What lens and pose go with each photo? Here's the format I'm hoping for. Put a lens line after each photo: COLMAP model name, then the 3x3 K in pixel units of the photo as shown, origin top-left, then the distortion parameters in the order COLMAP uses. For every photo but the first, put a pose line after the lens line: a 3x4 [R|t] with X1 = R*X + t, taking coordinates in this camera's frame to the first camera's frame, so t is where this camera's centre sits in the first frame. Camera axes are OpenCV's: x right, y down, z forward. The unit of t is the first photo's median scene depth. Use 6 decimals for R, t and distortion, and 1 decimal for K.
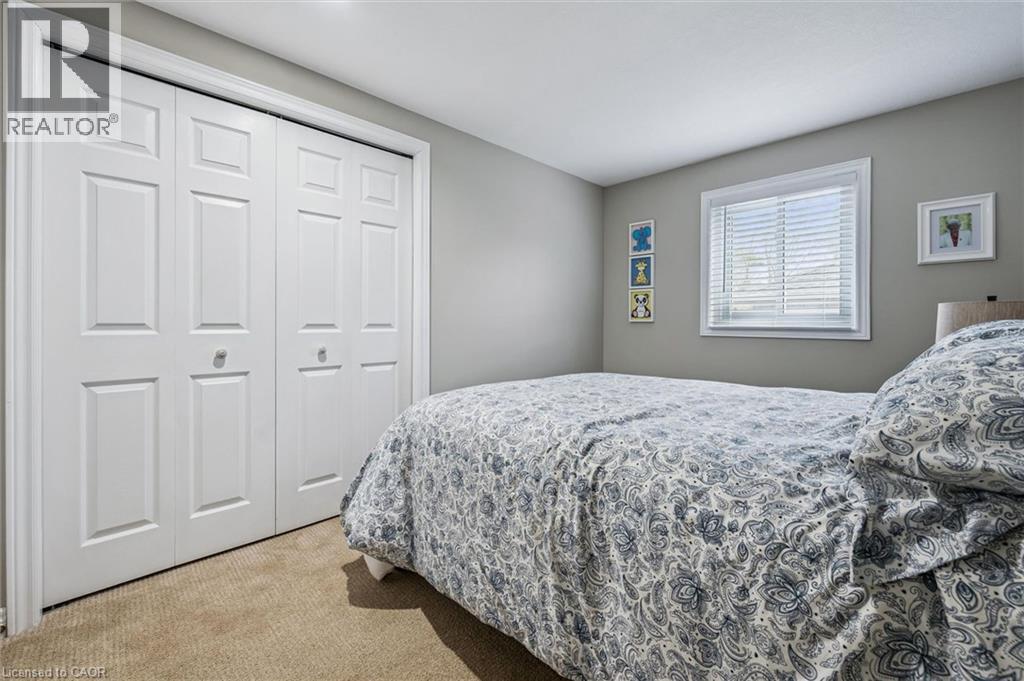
lens RADIAL K [[389.3, 0, 465.3], [0, 389.3, 327.5], [0, 0, 1]] dist [-0.002036, -0.000186]
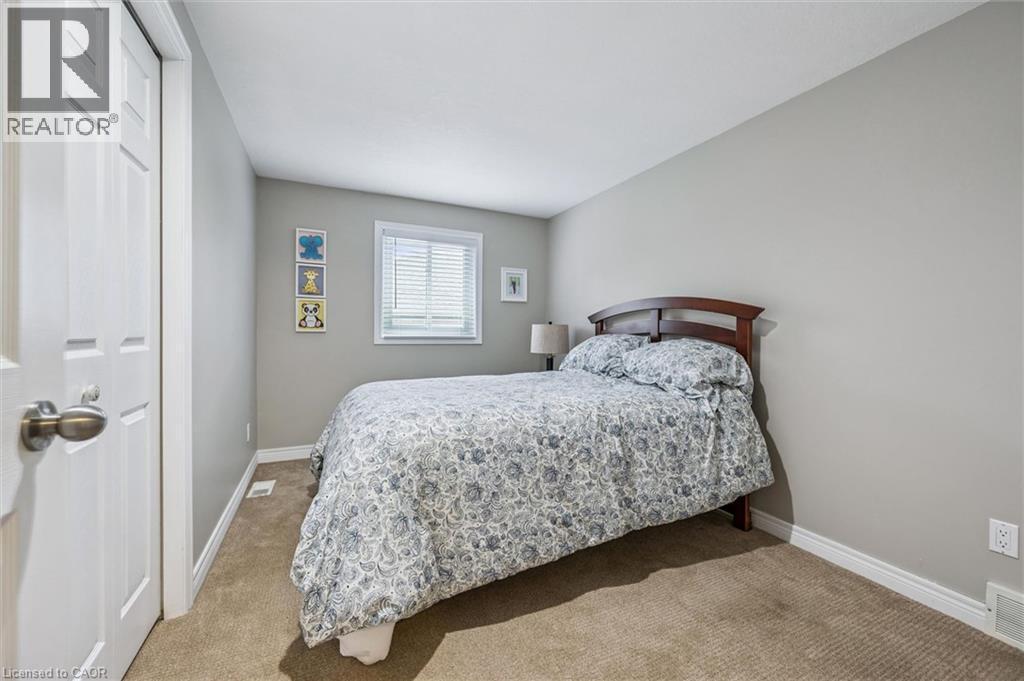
lens RADIAL K [[410.8, 0, 512.0], [0, 410.8, 340.5], [0, 0, 1]] dist [-0.001273, -0.000277]
pose [[0.343570, -0.017833, 0.938958, -0.619203], [0.006136, 0.999841, 0.016744, -0.012678], [-0.939107, 0.000009, 0.343625, 0.305898]]
